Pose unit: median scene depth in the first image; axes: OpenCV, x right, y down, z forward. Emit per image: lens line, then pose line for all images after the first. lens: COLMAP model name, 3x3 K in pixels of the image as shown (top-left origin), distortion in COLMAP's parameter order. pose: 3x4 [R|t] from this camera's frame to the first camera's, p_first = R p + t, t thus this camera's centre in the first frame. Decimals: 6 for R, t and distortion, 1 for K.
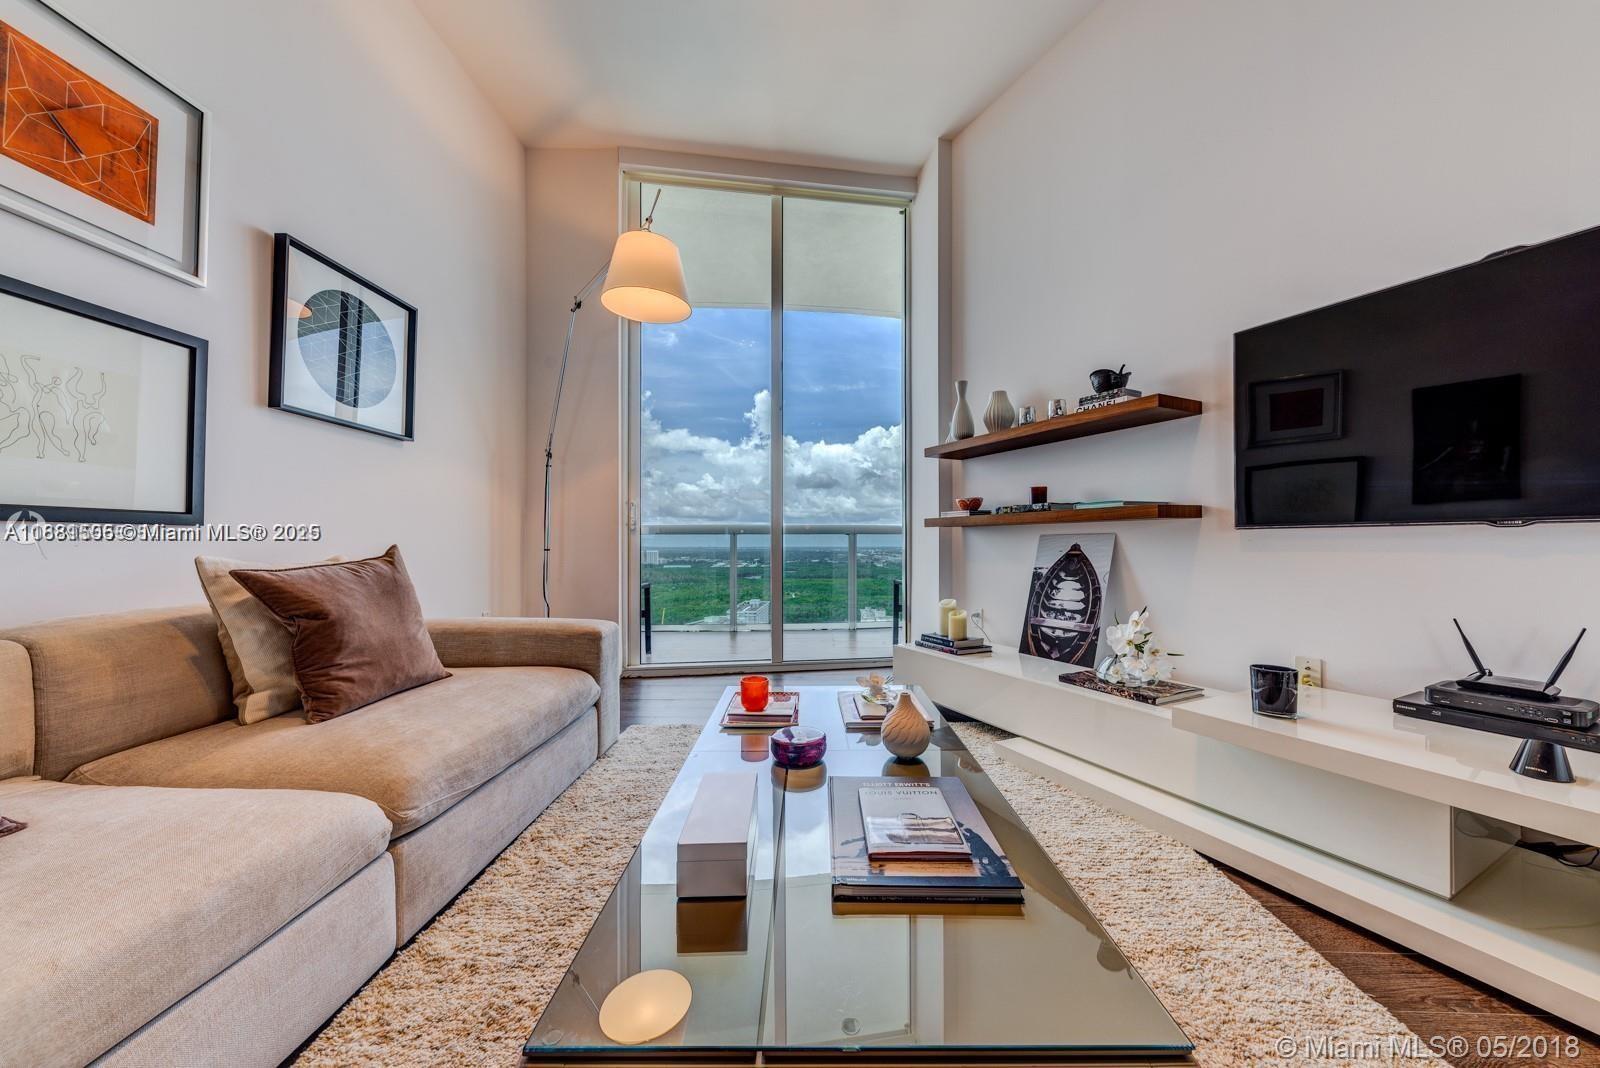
lens RADIAL K [[544.8, 0, 785.5], [0, 544.8, 537.6], [0, 0, 1]] dist [-0.000049, -0.000011]
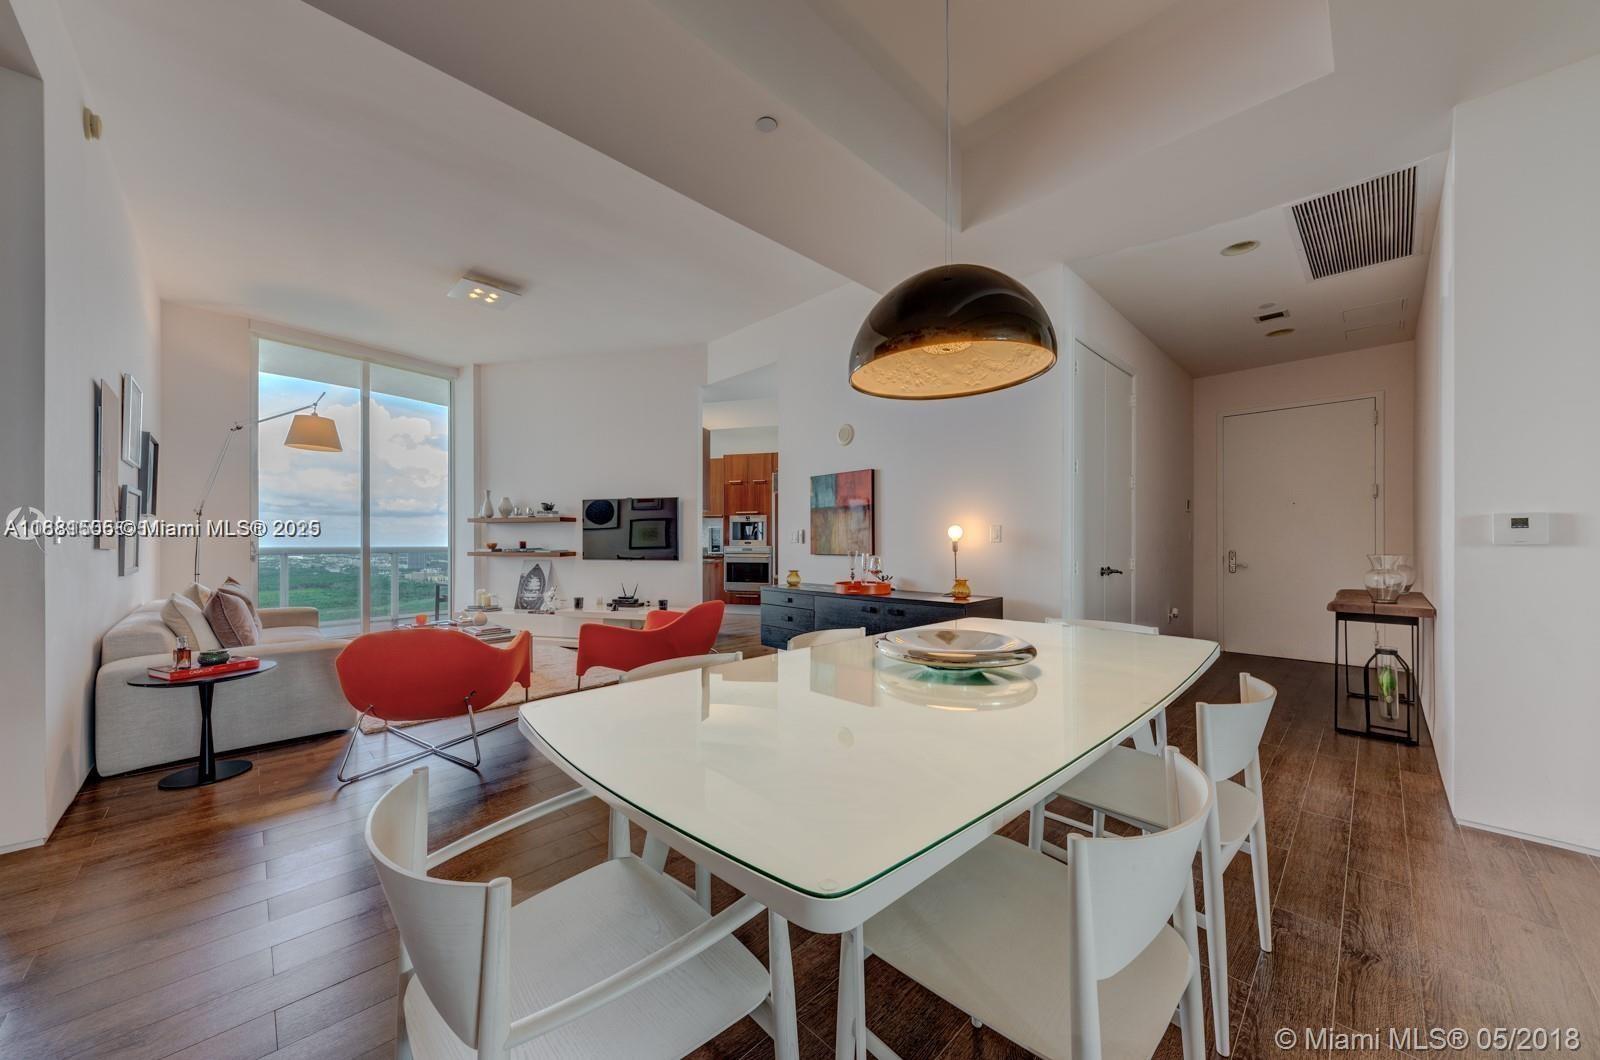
lens RADIAL K [[541.4, 0, 798.2], [0, 541.4, 542.4], [0, 0, 1]] dist [0.000933, 0.000004]
pose [[0.641710, -0.000268, 0.766947, -0.706651], [-0.007439, 0.999951, 0.006573, -0.129463], [-0.766911, -0.009923, 0.641677, -1.756696]]
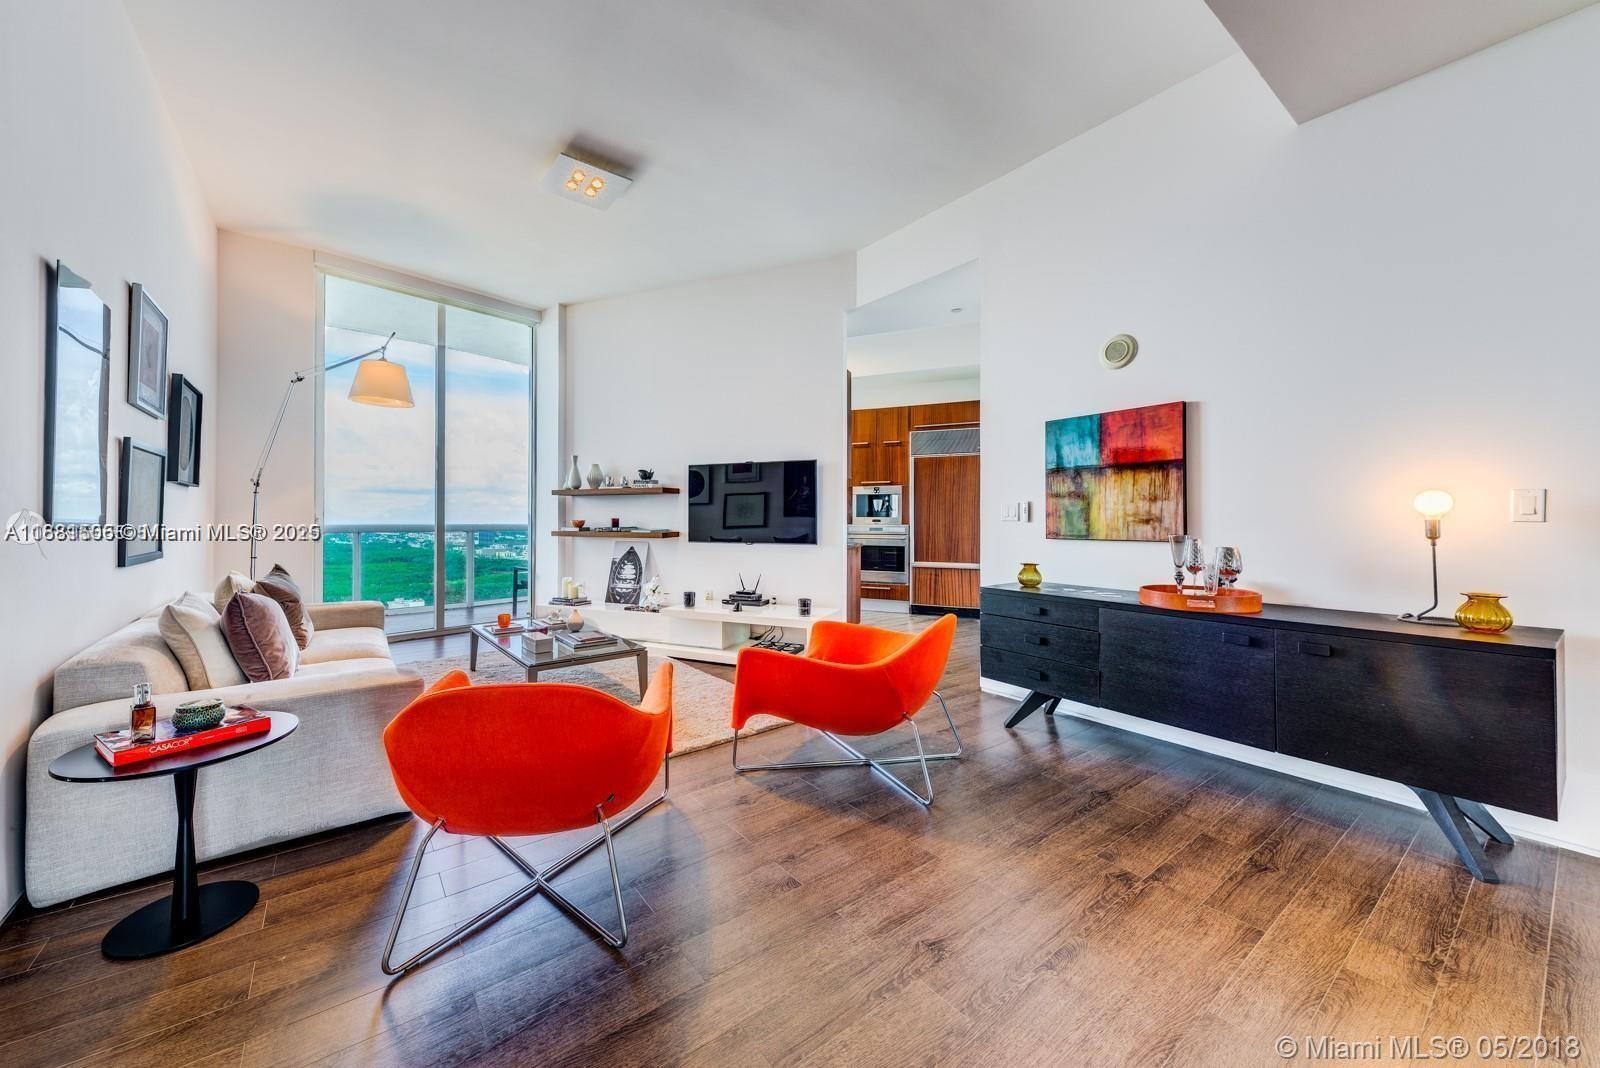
lens RADIAL K [[570.5, 0, 770.1], [0, 570.5, 515.6], [0, 0, 1]] dist [-0.000215, 0.000081]
pose [[0.750267, 0.006294, 0.661105, -0.558657], [-0.008516, 0.999964, 0.000144, -0.122921], [-0.661080, -0.005738, 0.750294, -1.071265]]
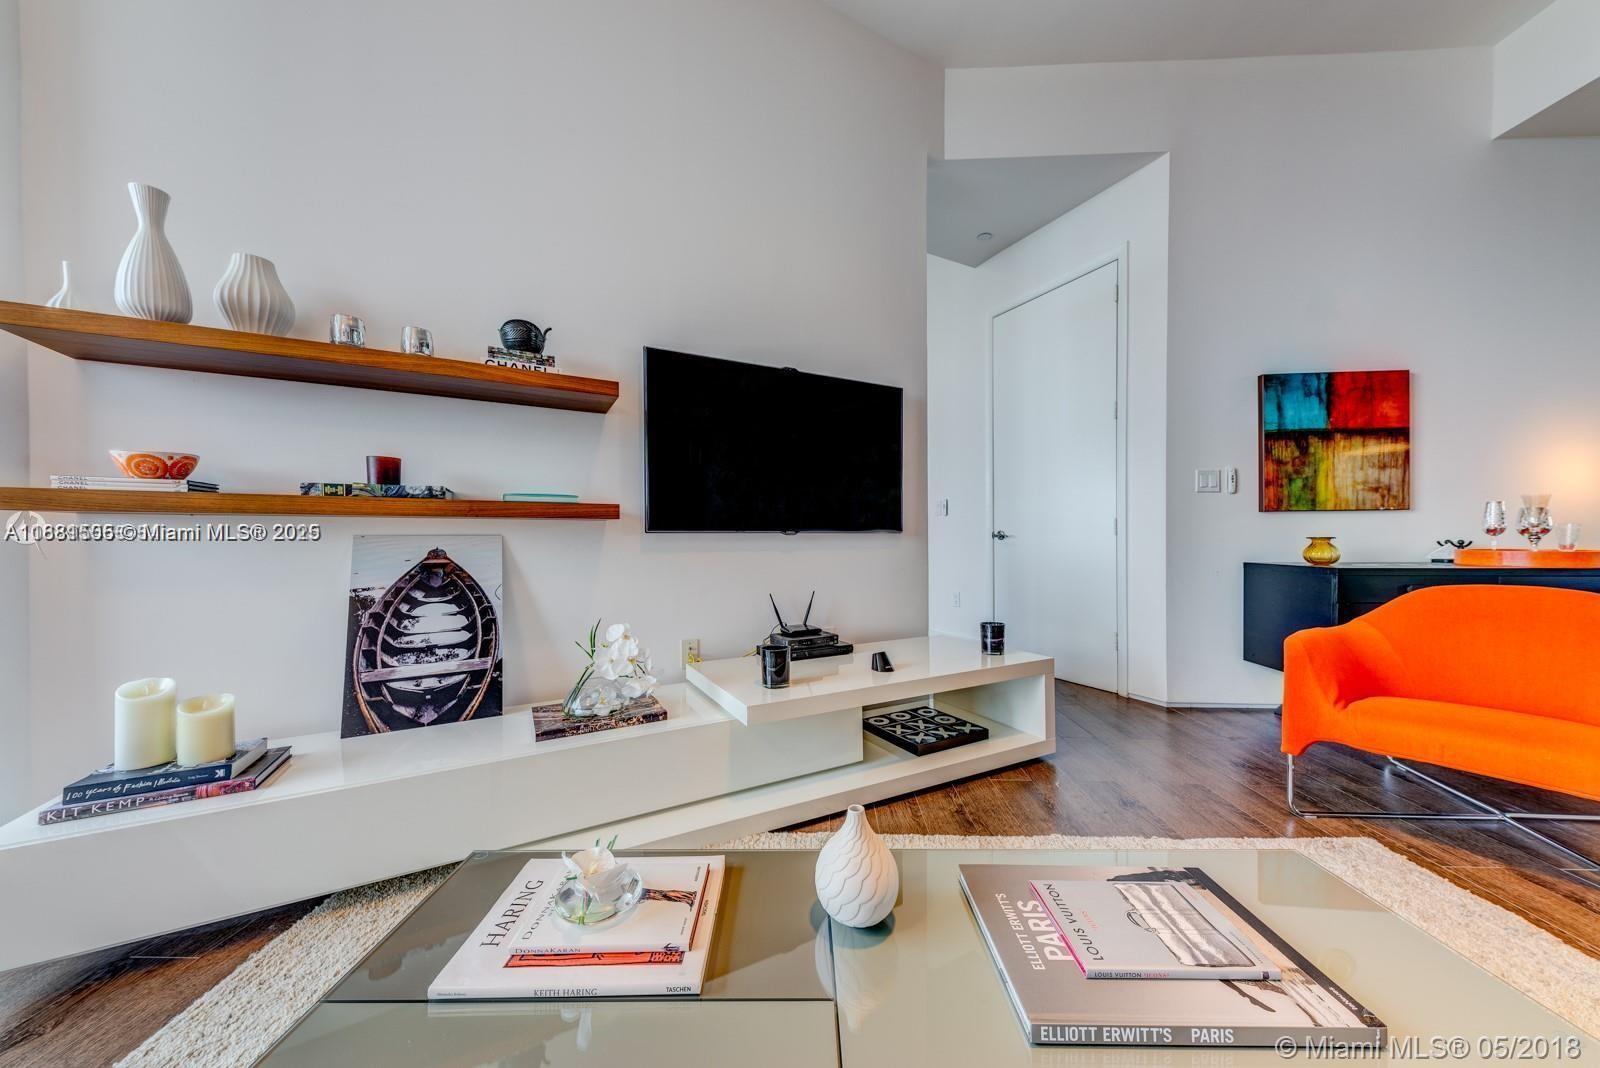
lens RADIAL K [[538.5, 0, 808.9], [0, 538.5, 545.0], [0, 0, 1]] dist [0.013357, -0.002865]
pose [[-0.054413, -0.004390, 0.998509, -0.200198], [-0.002857, 0.999987, 0.004241, 0.002484], [-0.998514, -0.002622, -0.054425, 0.625565]]
